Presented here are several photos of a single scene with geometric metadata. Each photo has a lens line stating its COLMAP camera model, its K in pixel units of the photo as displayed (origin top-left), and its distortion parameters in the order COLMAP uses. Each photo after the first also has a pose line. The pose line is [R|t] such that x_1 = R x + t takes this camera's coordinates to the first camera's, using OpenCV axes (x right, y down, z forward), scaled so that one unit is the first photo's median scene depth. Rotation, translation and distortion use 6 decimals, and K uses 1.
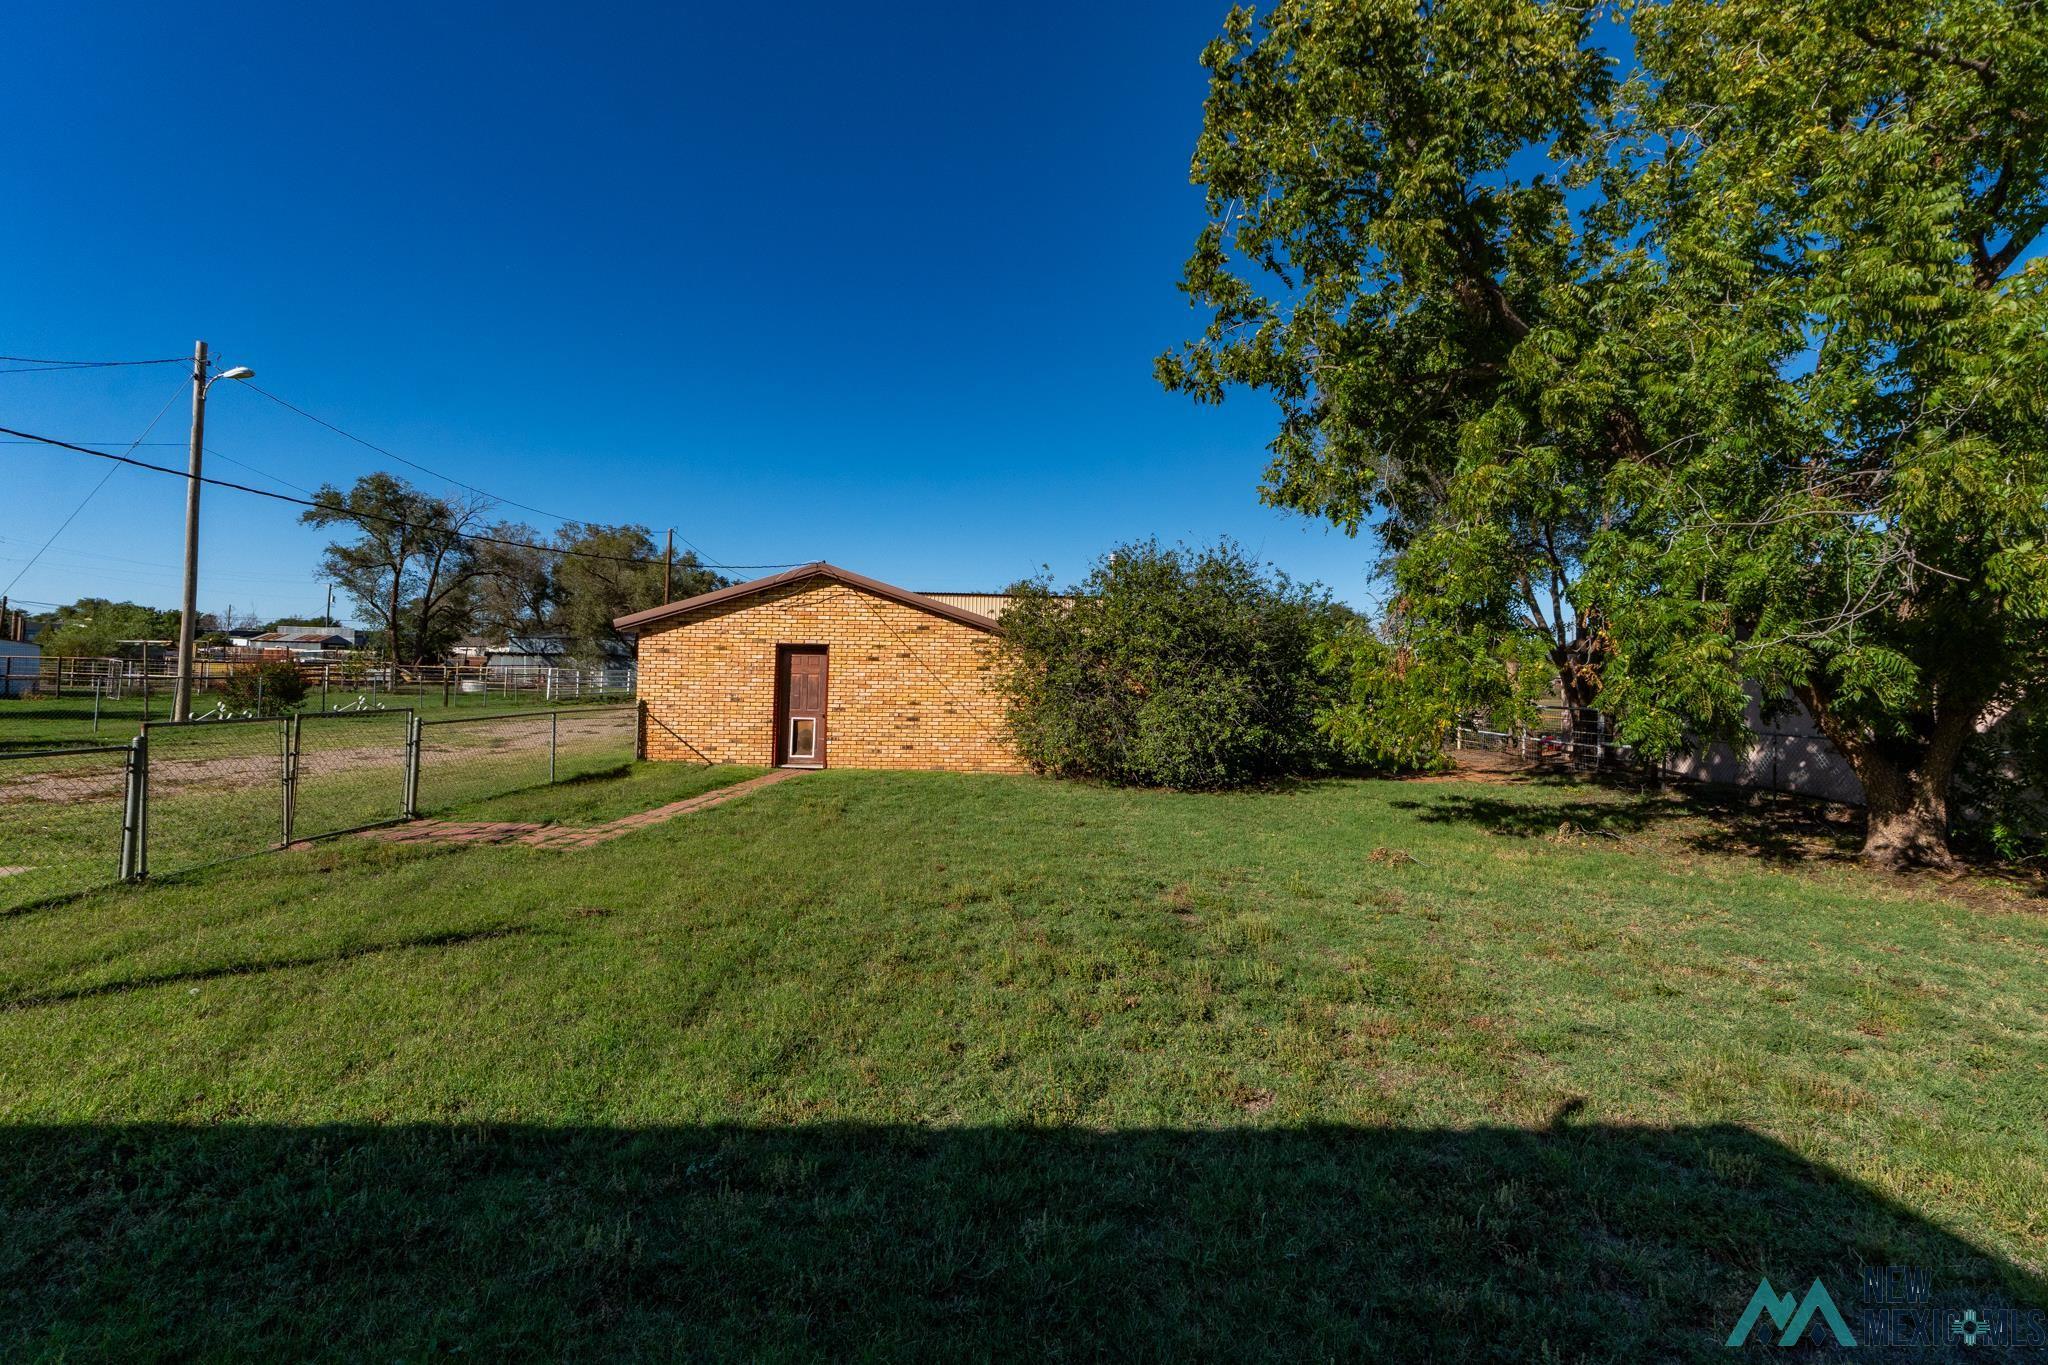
lens RADIAL K [[900.7, 0, 1024.0], [0, 900.7, 687.3], [0, 0, 1]] dist [-0.007105, 0.000413]
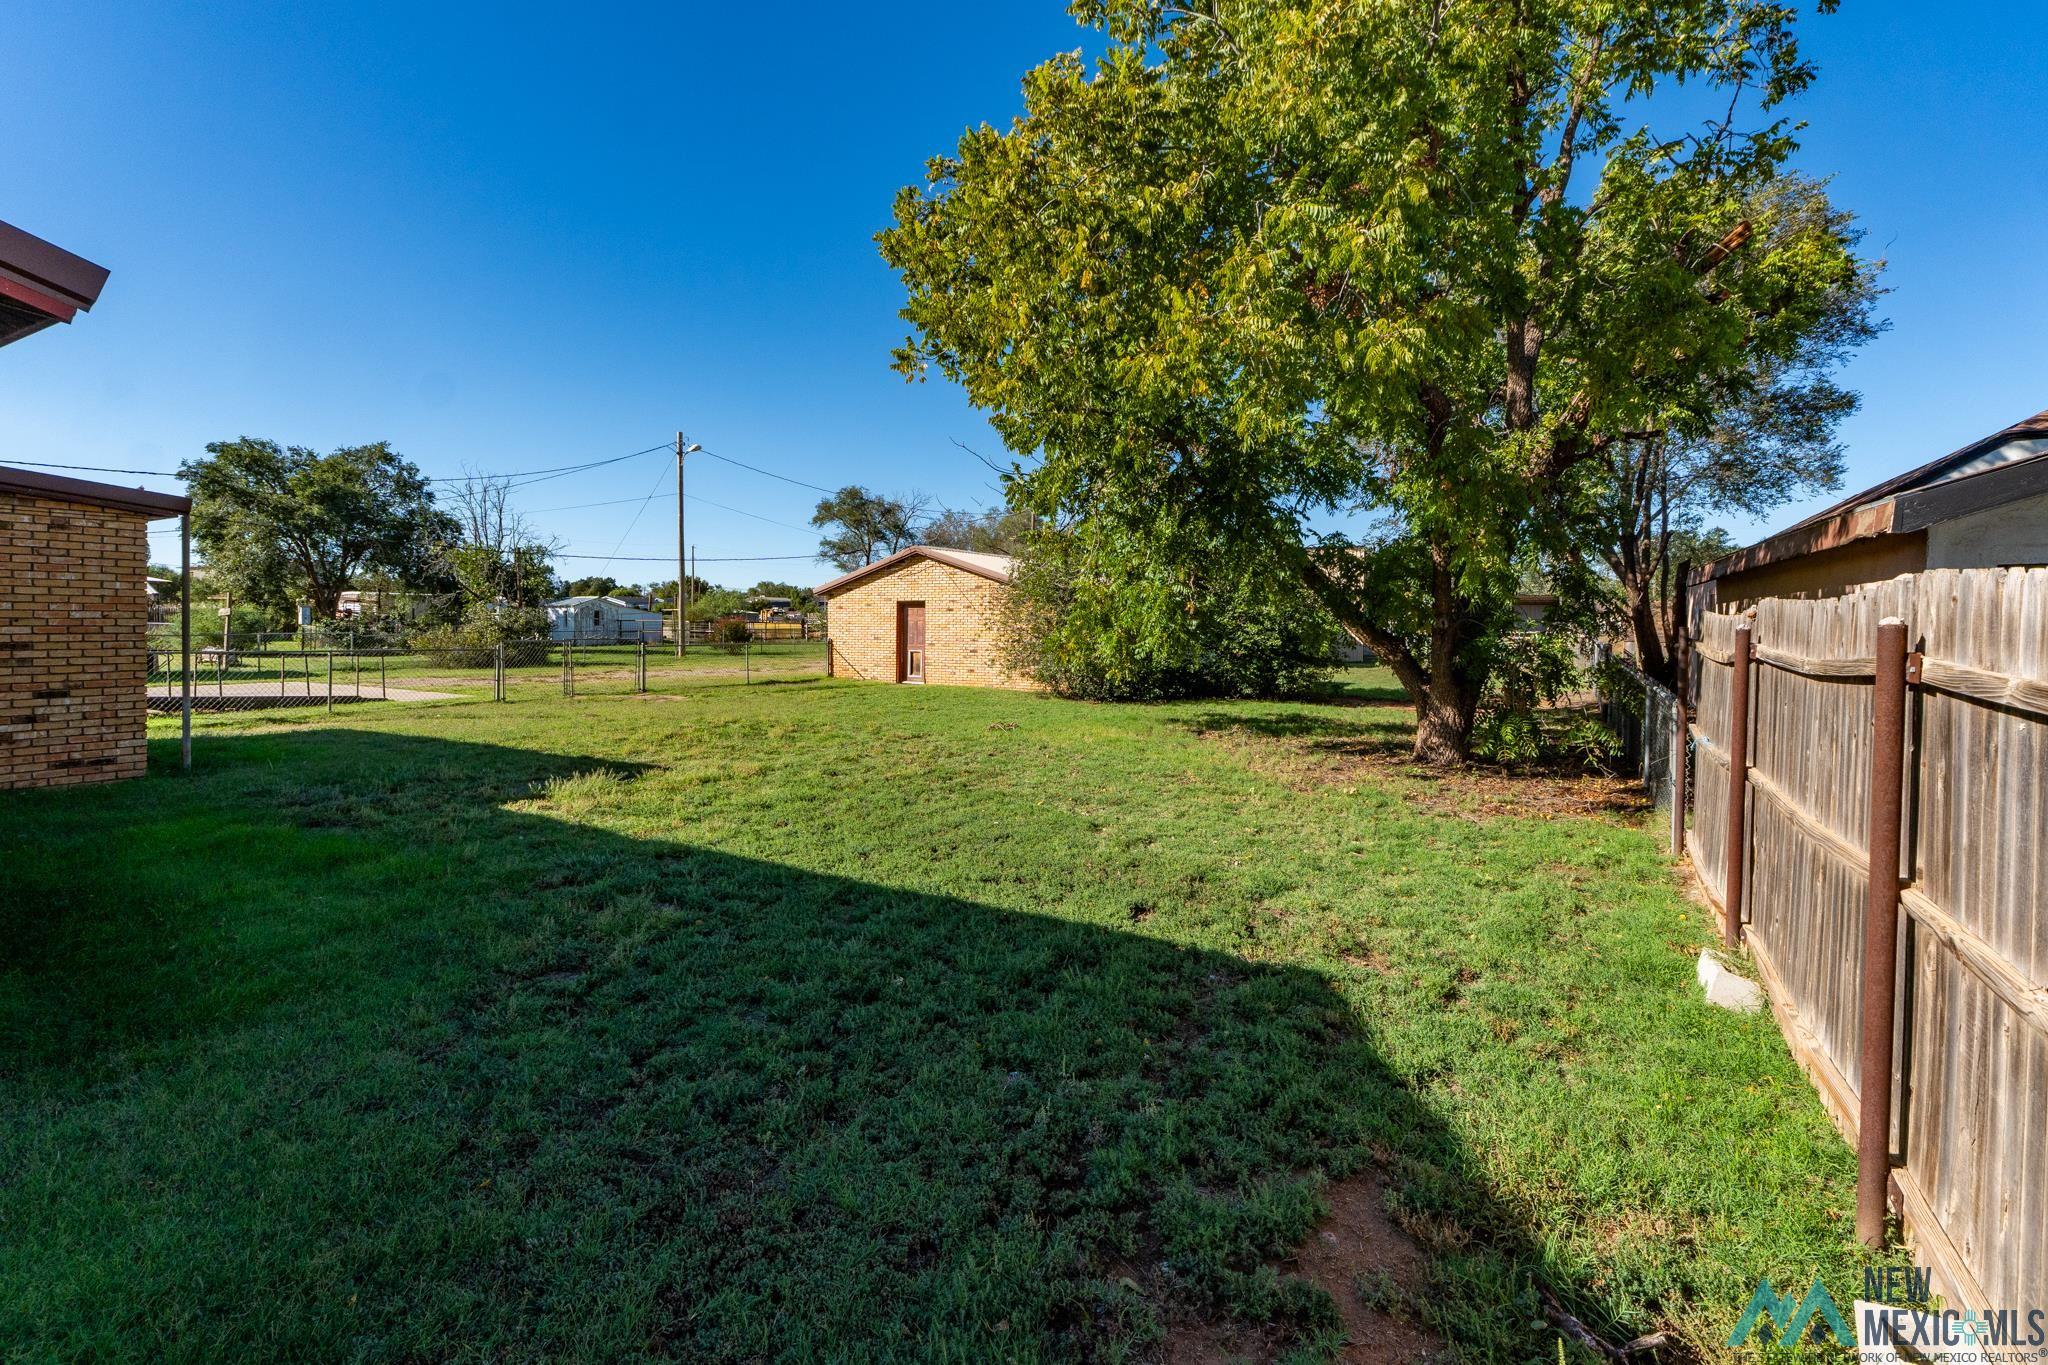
lens RADIAL K [[900.7, 0, 1023.6], [0, 900.7, 678.5], [0, 0, 1]] dist [-0.007105, 0.000413]
pose [[0.856958, 0.018272, -0.515063, 0.678026], [0.000918, 0.999316, 0.036978, 0.025464], [0.515386, -0.032161, 0.856354, -0.183128]]
